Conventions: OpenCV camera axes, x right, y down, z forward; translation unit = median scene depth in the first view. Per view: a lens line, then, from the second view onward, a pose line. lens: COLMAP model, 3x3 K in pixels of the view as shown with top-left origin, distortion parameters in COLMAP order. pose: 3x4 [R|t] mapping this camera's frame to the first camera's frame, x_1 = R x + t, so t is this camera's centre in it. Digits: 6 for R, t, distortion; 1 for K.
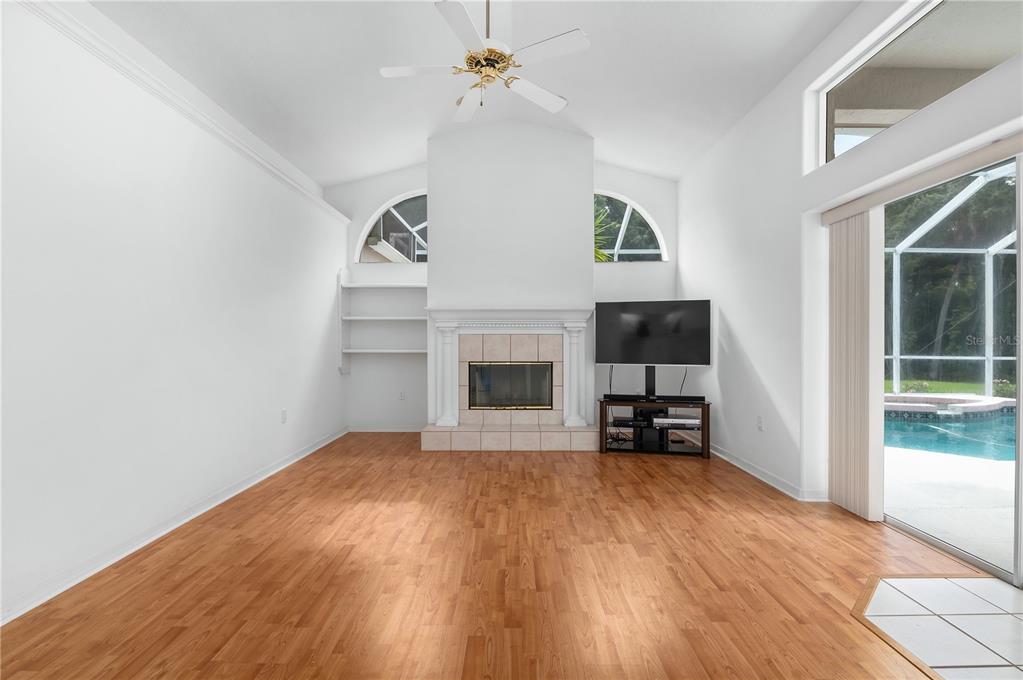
lens RADIAL K [[442.8, 0, 524.8], [0, 442.8, 338.4], [0, 0, 1]] dist [0.025271, 0.000973]
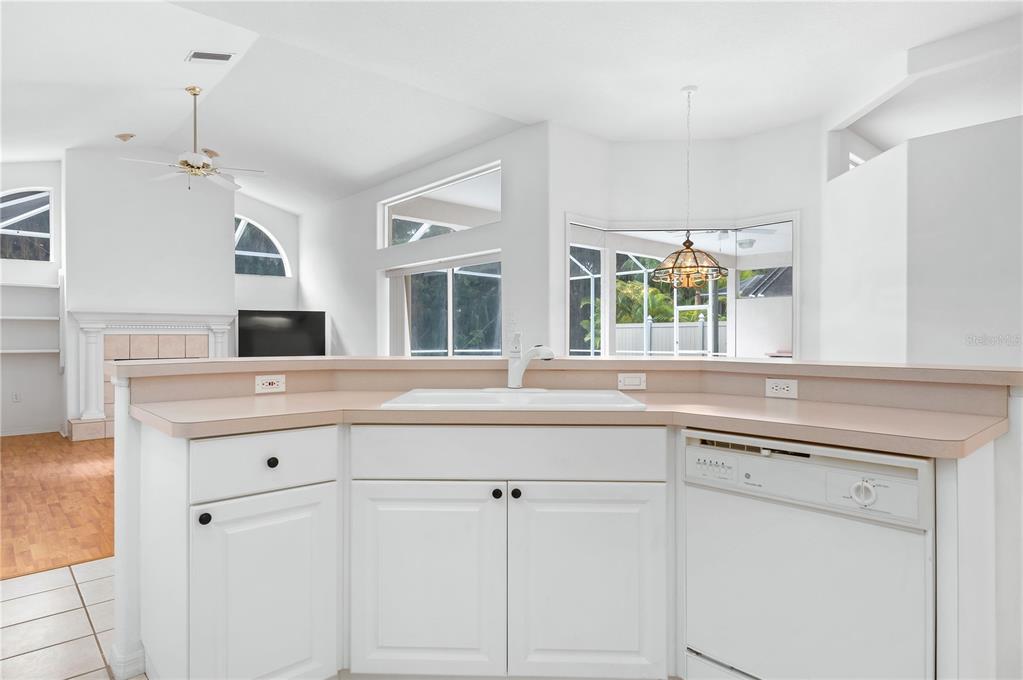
lens RADIAL K [[566.5, 0, 508.0], [0, 566.5, 342.3], [0, 0, 1]] dist [0.013152, -0.005715]
pose [[0.732156, -0.008921, 0.681078, -0.378928], [-0.008595, 0.999714, 0.022334, -0.030645], [-0.681083, -0.022206, 0.731870, -0.711607]]
